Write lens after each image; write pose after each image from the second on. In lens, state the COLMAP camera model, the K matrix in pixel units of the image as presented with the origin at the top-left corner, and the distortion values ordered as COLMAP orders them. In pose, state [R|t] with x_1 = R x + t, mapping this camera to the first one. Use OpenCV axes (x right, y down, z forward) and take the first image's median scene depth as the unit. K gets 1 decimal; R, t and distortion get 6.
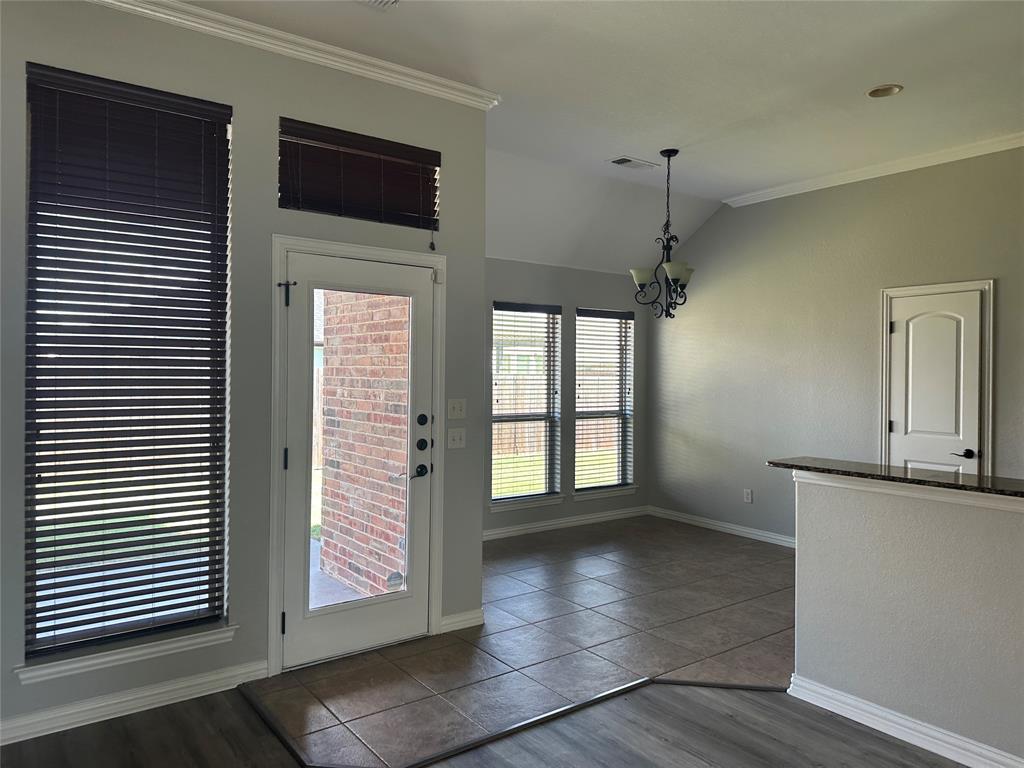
lens RADIAL K [[717.5, 0, 512.0], [0, 717.5, 384.0], [0, 0, 1]] dist [0.148591, -0.228025]
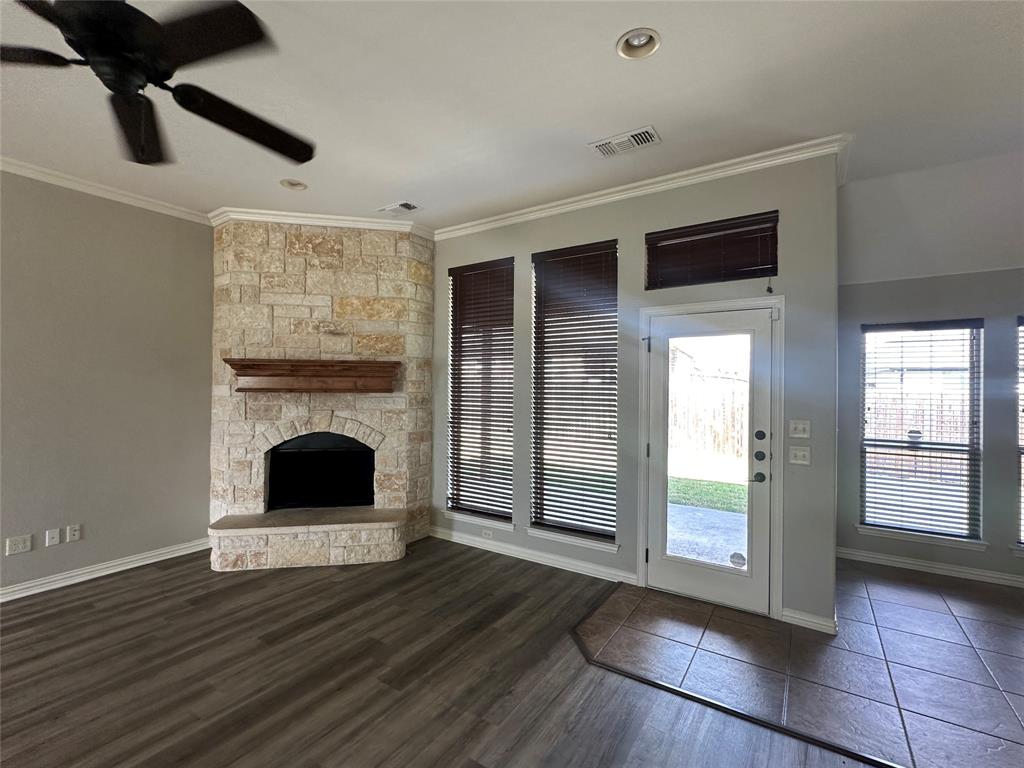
lens RADIAL K [[459.8, 0, 509.1], [0, 459.8, 384.2], [0, 0, 1]] dist [-0.003654, 0.000078]
pose [[0.340727, -0.013480, -0.940065, 0.365741], [-0.022408, 0.999497, -0.022454, -0.006786], [0.939895, 0.028716, 0.340254, 0.273156]]
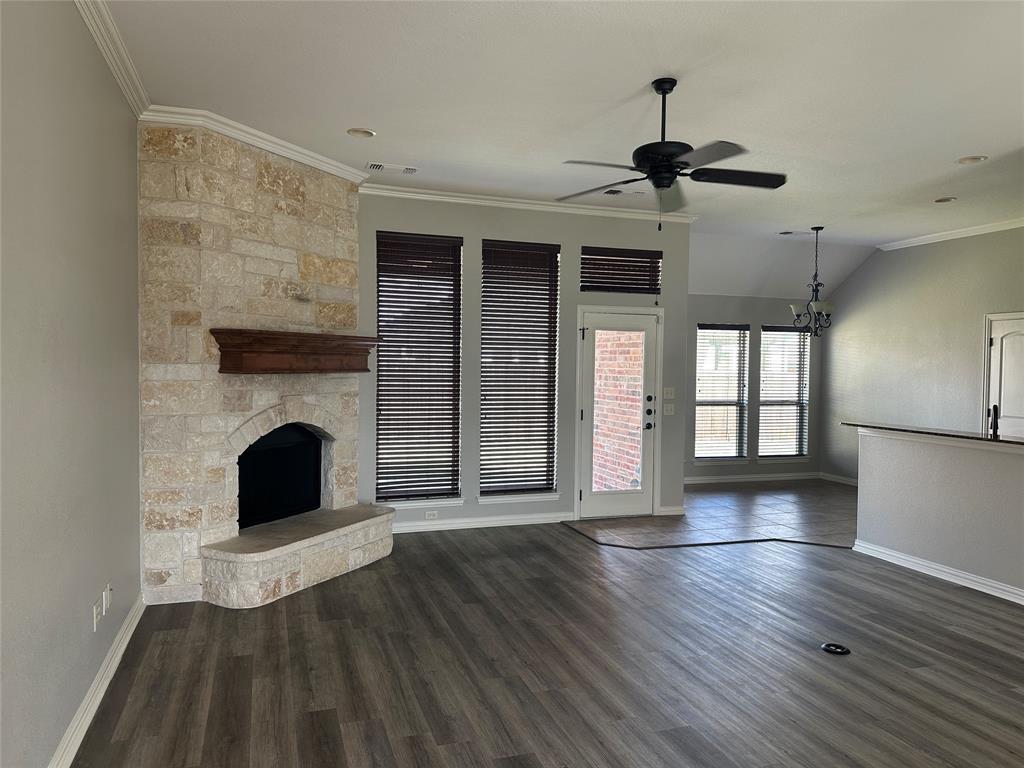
lens RADIAL K [[717.5, 0, 512.0], [0, 717.5, 384.0], [0, 0, 1]] dist [0.148591, -0.228025]
pose [[0.953850, 0.012105, -0.300039, 0.074137], [-0.010149, 0.999916, 0.008077, 0.001333], [0.300111, -0.004659, 0.953893, -0.689820]]
